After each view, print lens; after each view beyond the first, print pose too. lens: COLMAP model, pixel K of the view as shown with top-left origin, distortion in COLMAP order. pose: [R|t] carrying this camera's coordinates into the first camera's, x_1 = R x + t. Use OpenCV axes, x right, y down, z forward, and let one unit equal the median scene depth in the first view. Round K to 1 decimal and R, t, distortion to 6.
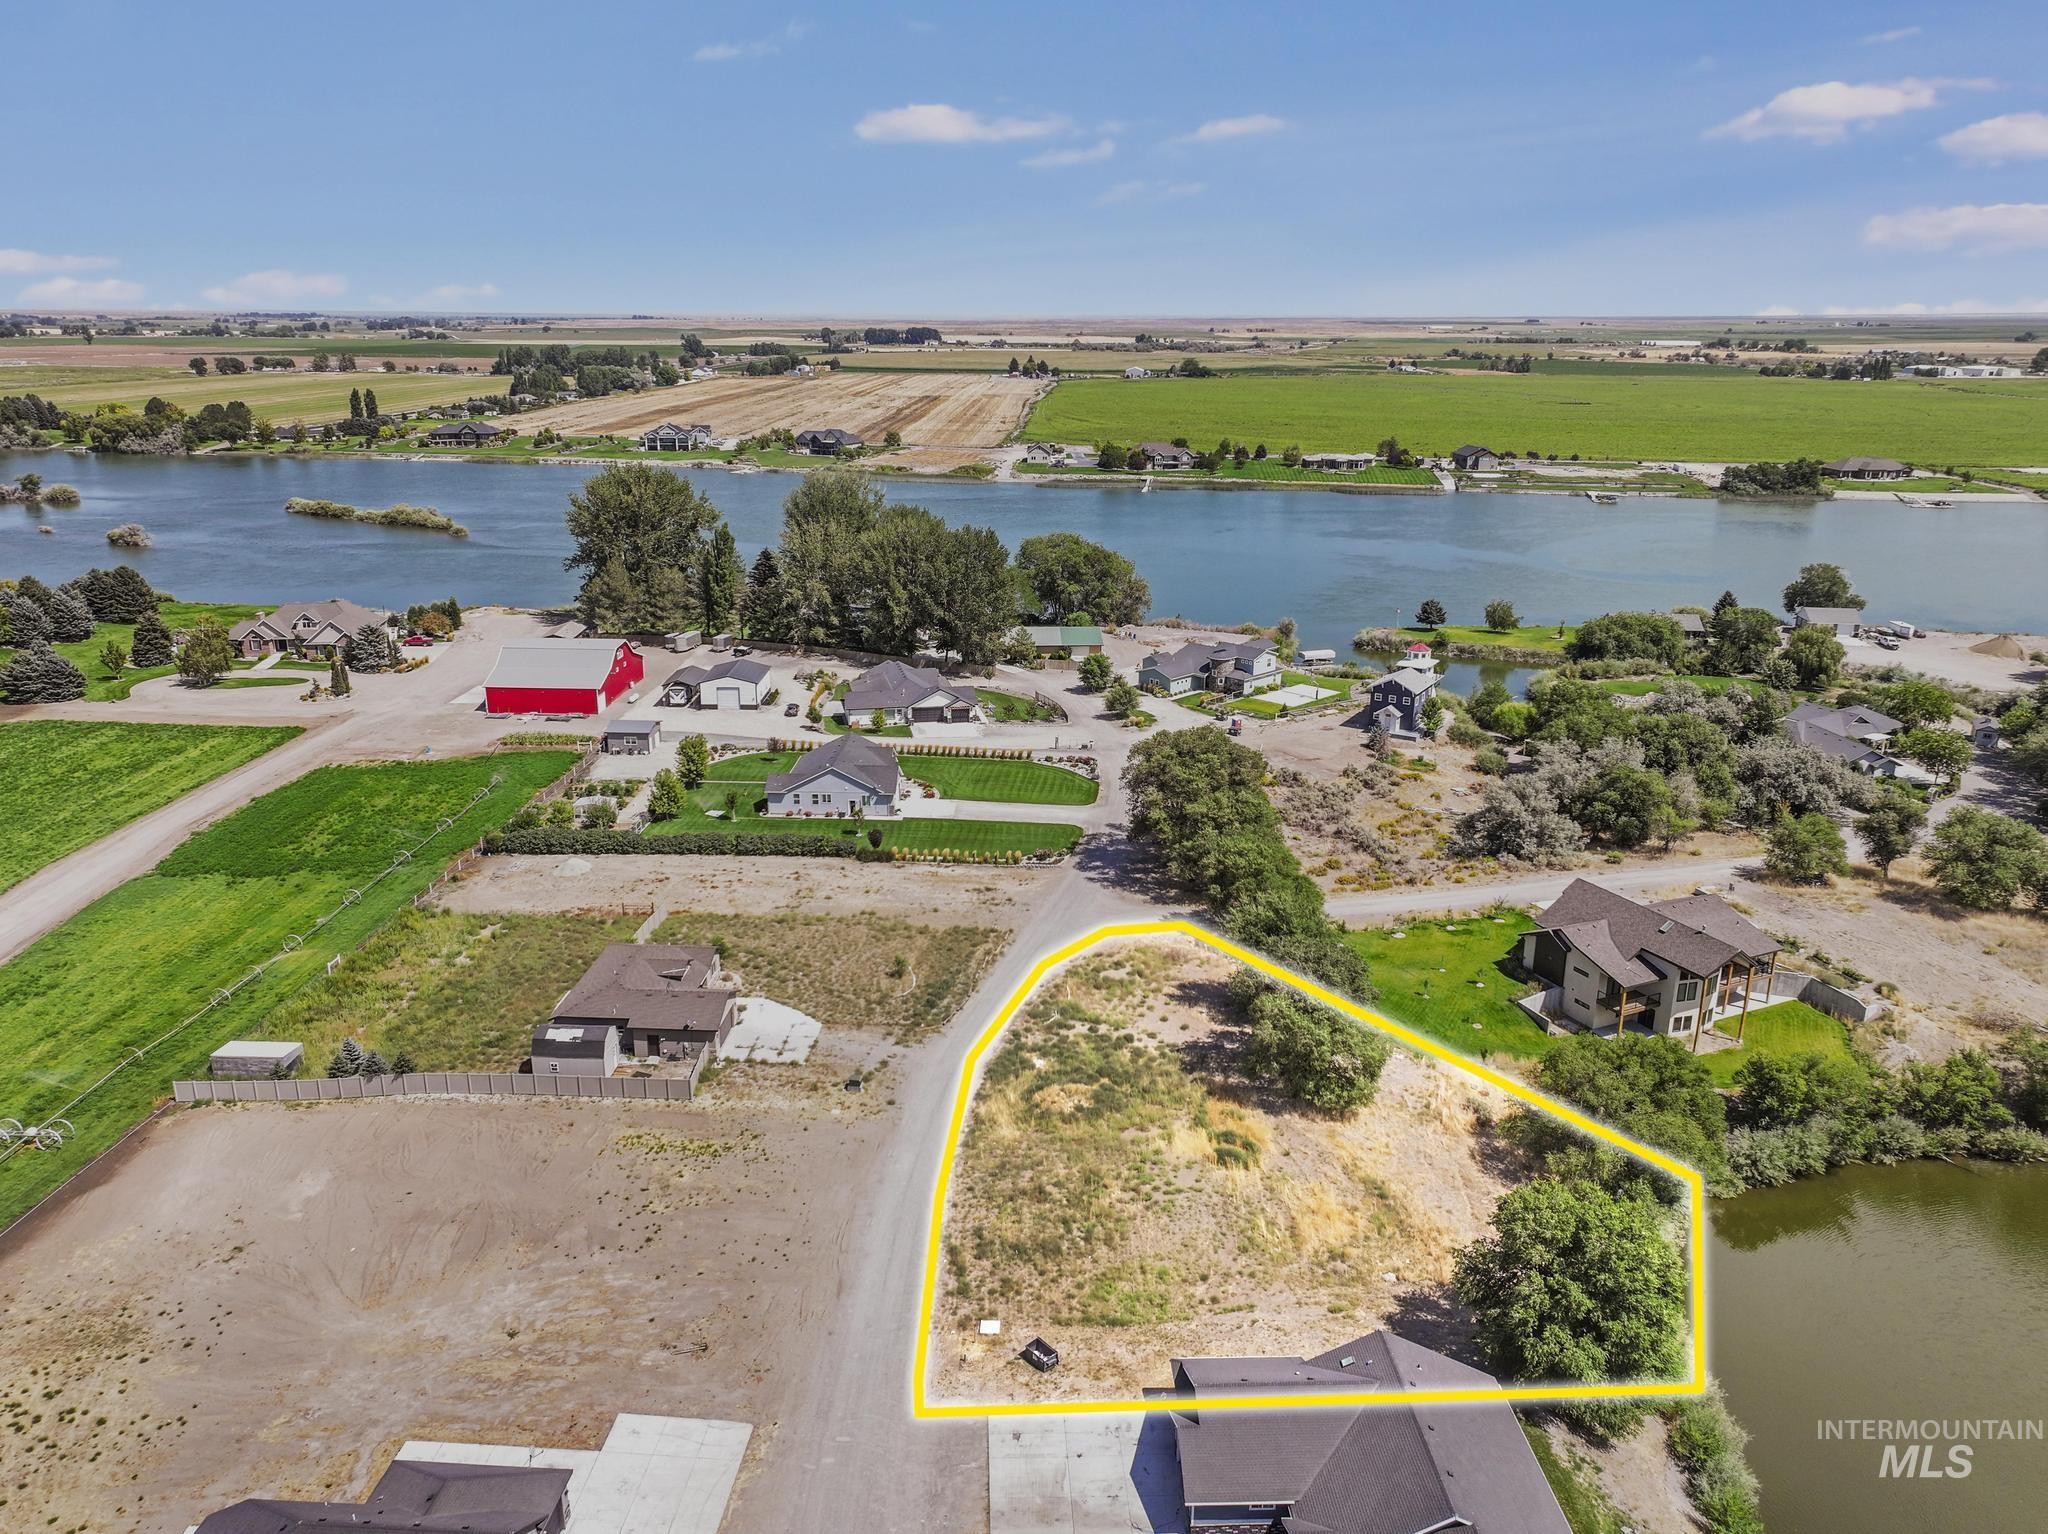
lens RADIAL K [[1506.2, 0, 1044.0], [0, 1506.2, 681.4], [0, 0, 1]] dist [0.001983, 0.032923]
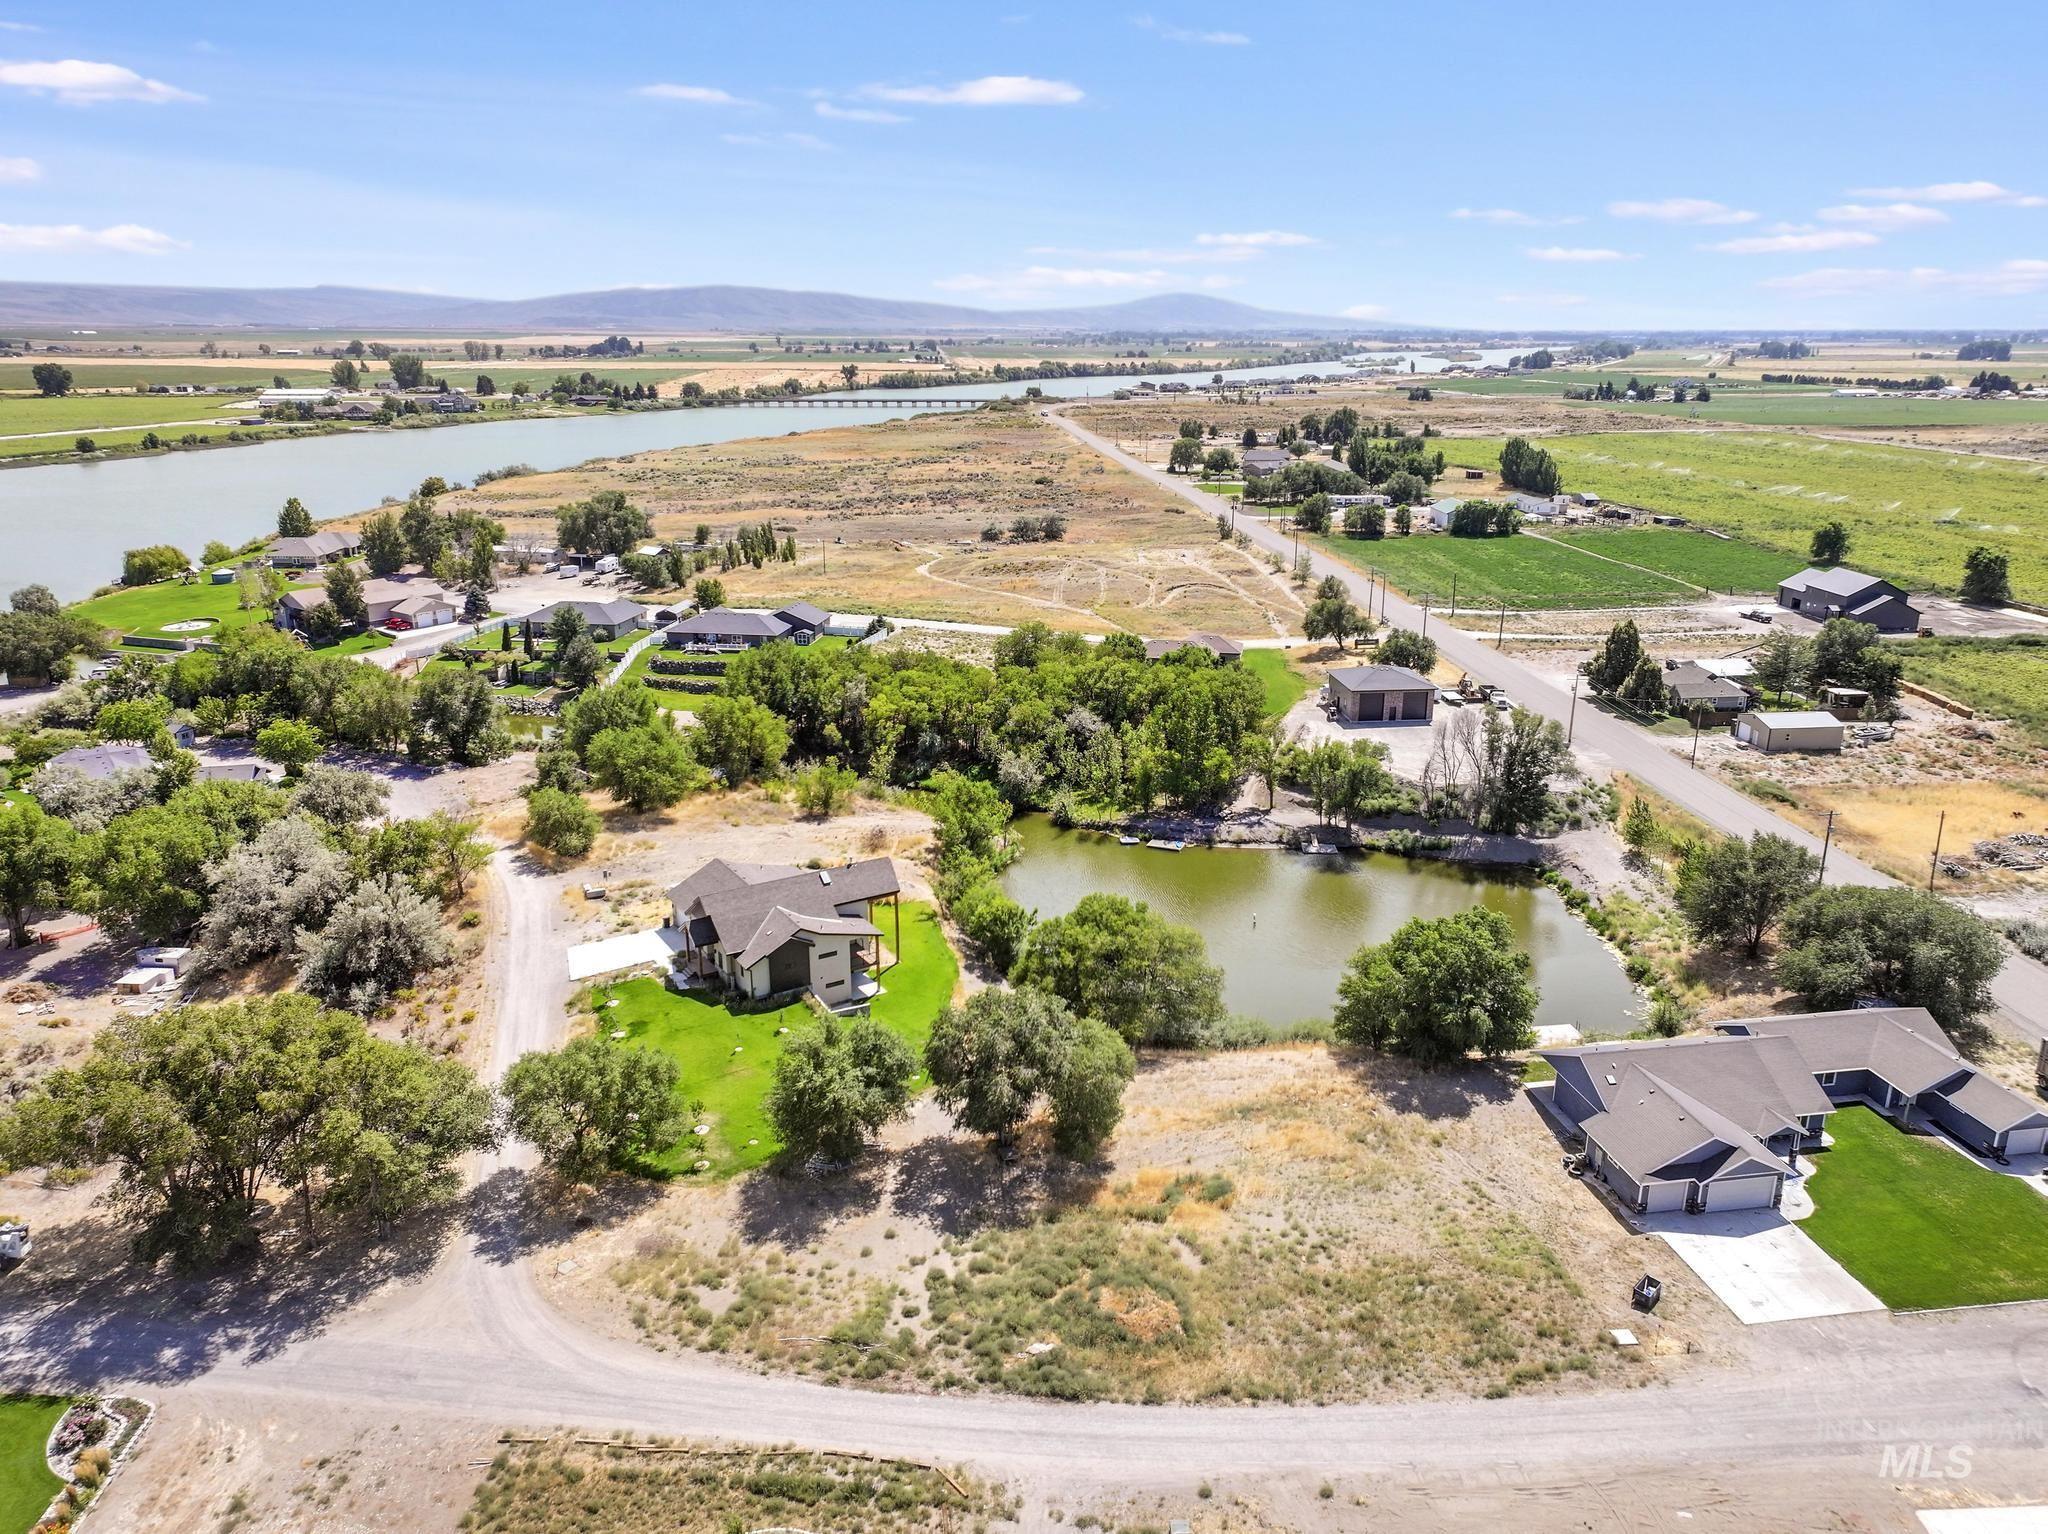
lens RADIAL K [[1433.8, 0, 1037.7], [0, 1433.8, 770.3], [0, 0, 1]] dist [-0.004644, 0.005721]
pose [[-0.118164, -0.300852, 0.946322, -0.423539], [0.232686, 0.918076, 0.320926, -0.154564], [-0.965347, 0.258117, -0.038480, 0.751648]]
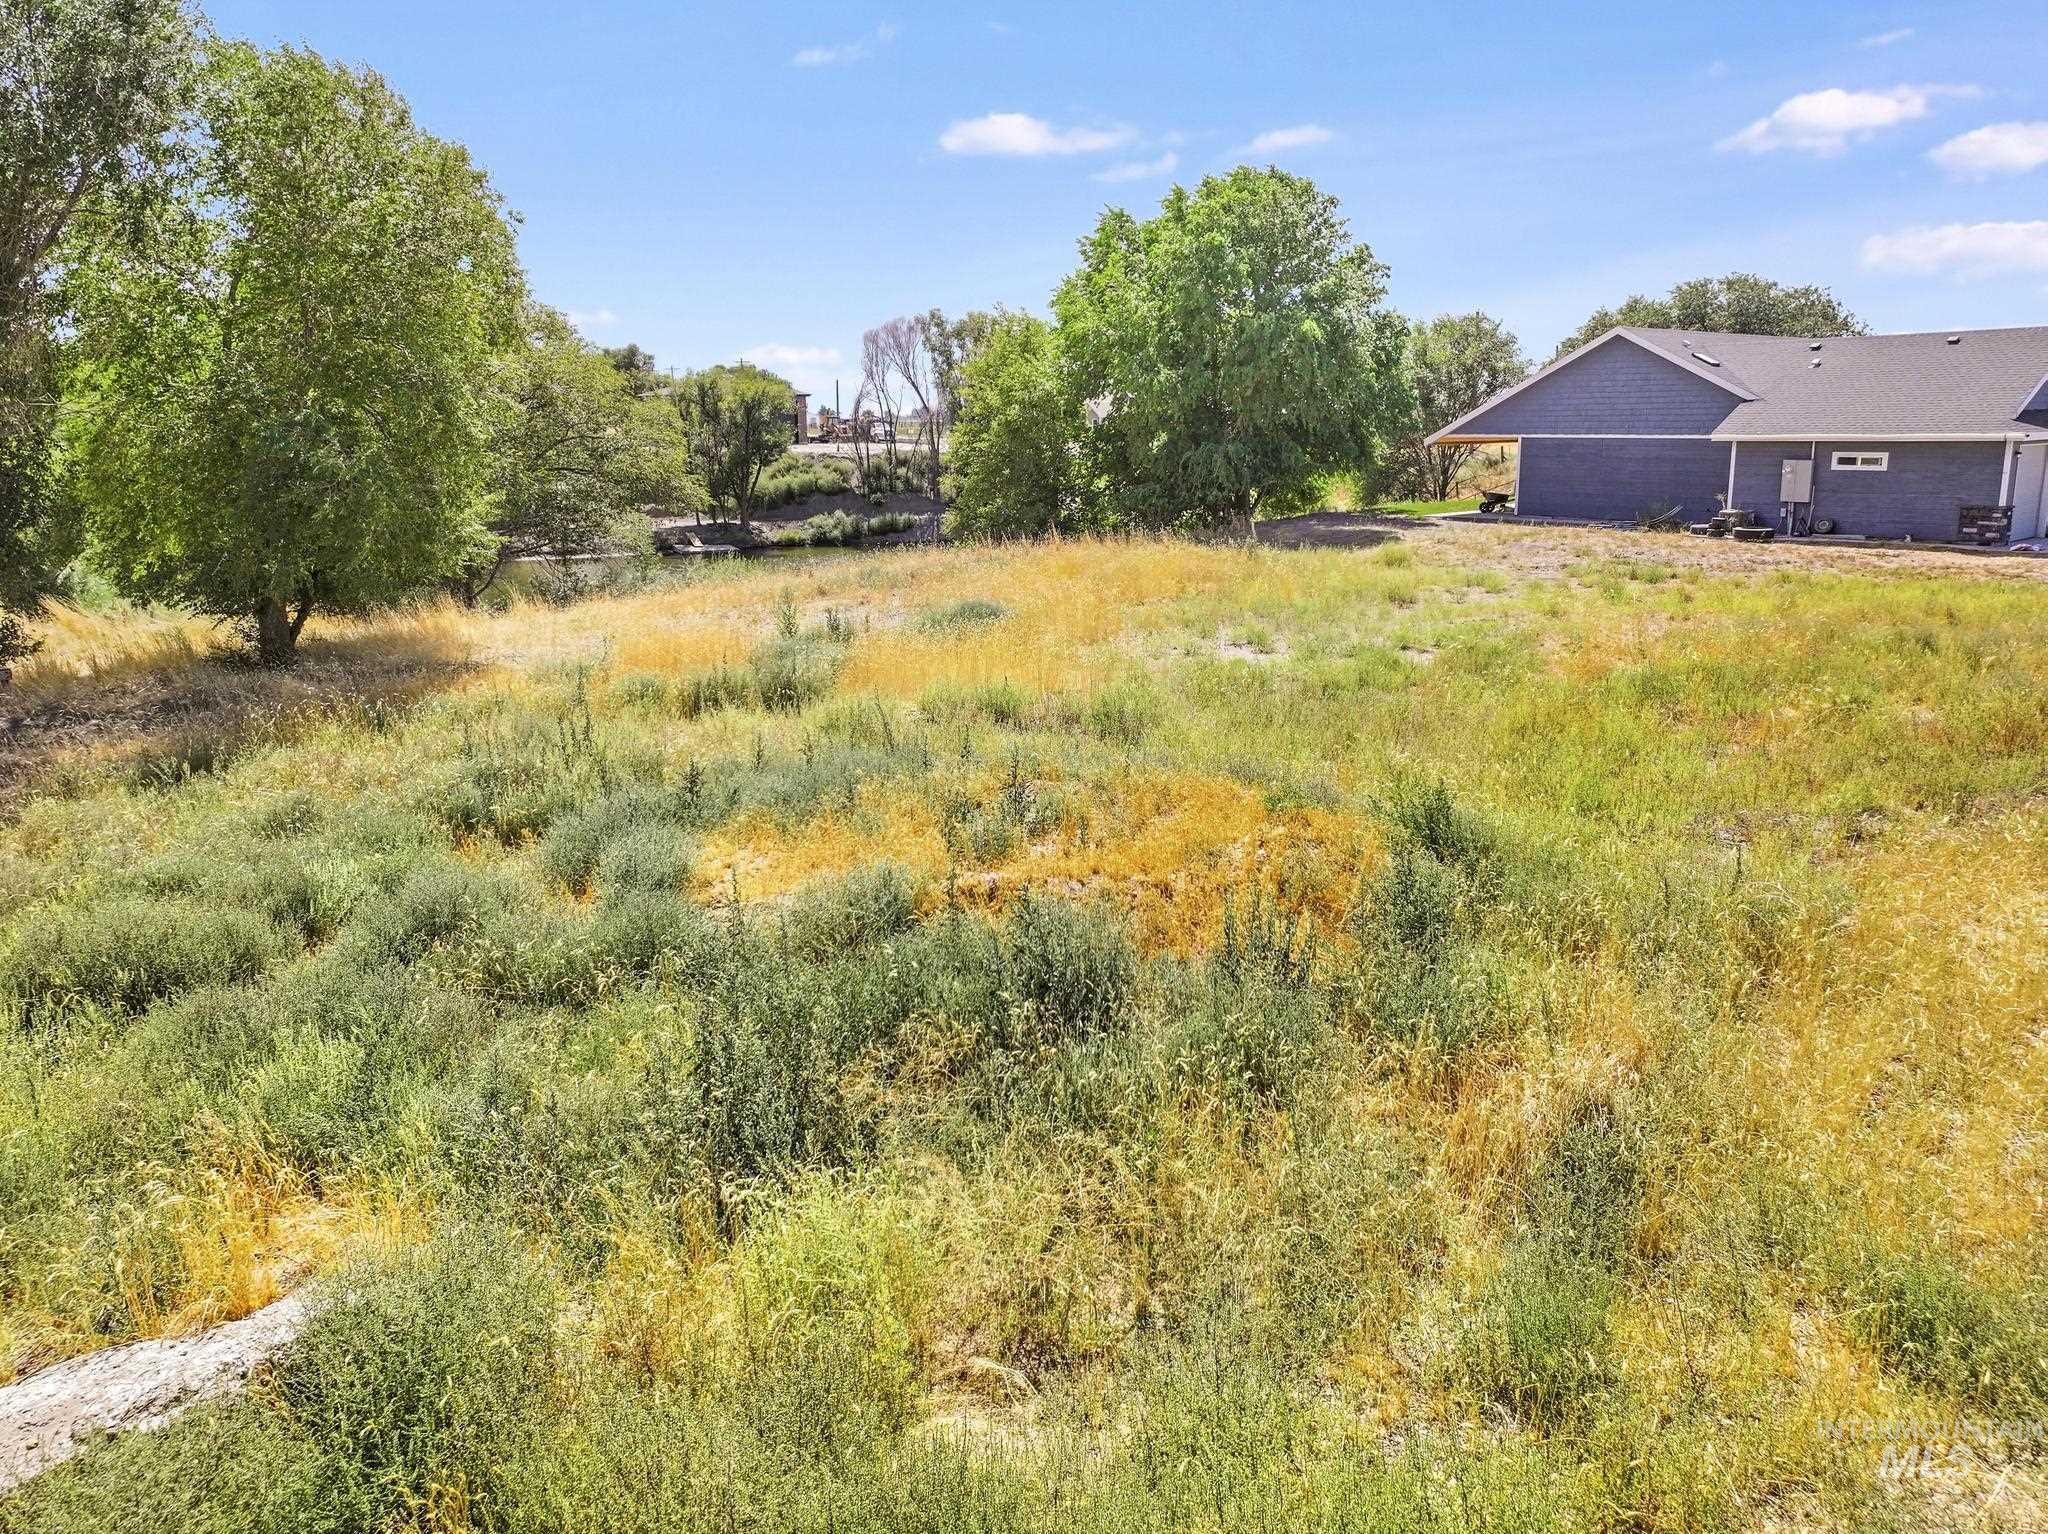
lens RADIAL K [[1456.1, 0, 1024.0], [0, 1456.1, 767.0], [0, 0, 1]] dist [-0.080347, 0.000905]
pose [[-0.602121, -0.187232, 0.776141, -0.035995], [0.189574, 0.910786, 0.366783, 0.182007], [-0.775572, 0.367984, -0.512909, 0.775372]]
